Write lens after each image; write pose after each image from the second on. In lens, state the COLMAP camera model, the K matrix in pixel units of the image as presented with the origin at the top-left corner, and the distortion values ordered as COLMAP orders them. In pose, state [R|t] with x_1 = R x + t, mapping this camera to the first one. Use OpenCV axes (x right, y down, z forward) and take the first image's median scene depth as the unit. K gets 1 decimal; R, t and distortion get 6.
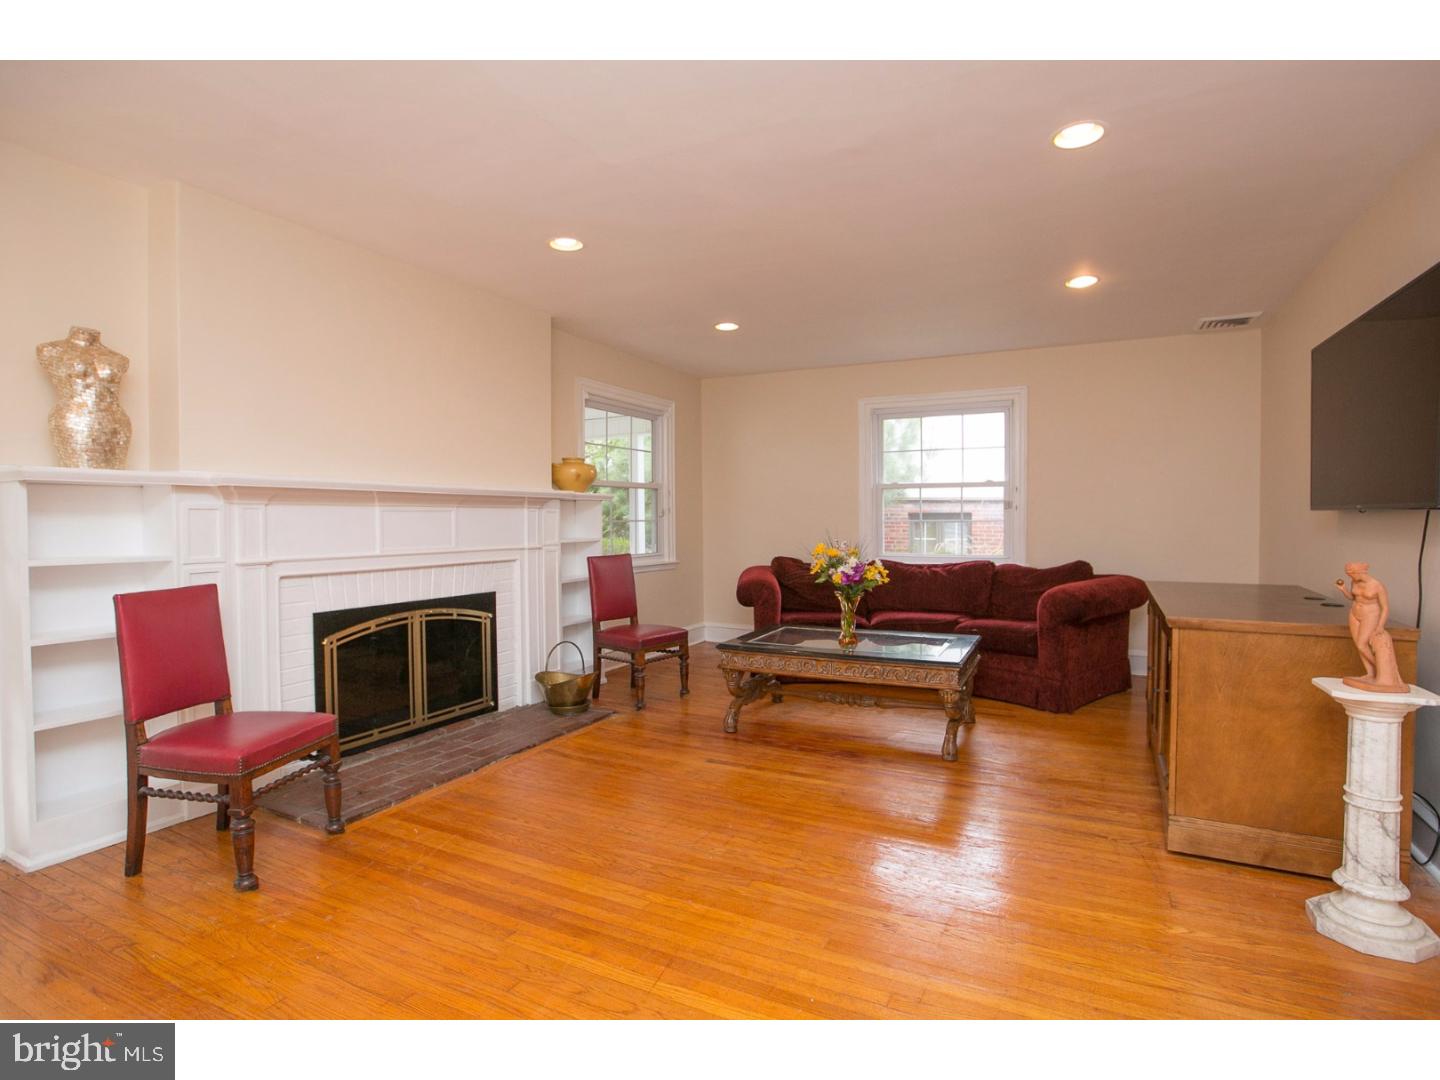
lens RADIAL K [[700.9, 0, 730.9], [0, 700.9, 538.2], [0, 0, 1]] dist [-0.028787, 0.002322]
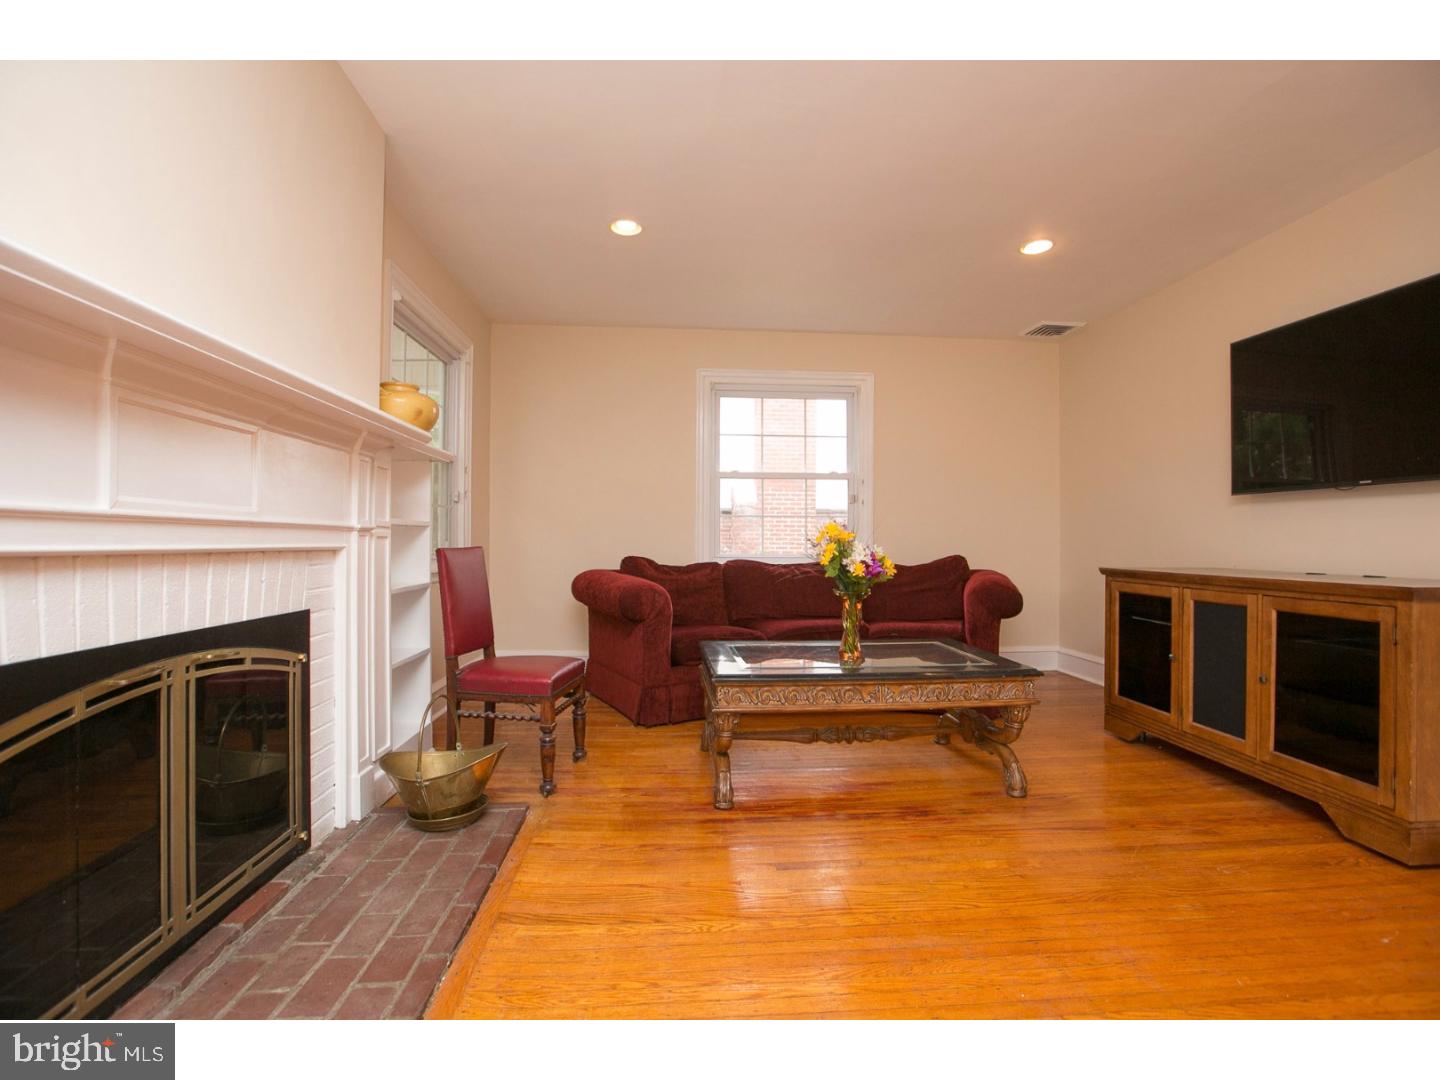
lens RADIAL K [[700.9, 0, 714.7], [0, 700.9, 538.0], [0, 0, 1]] dist [-0.028787, 0.002322]
pose [[0.881459, 0.002569, 0.472253, -0.314783], [0.011630, 0.999564, -0.027145, 0.041716], [-0.472117, 0.029420, 0.881045, 0.420207]]
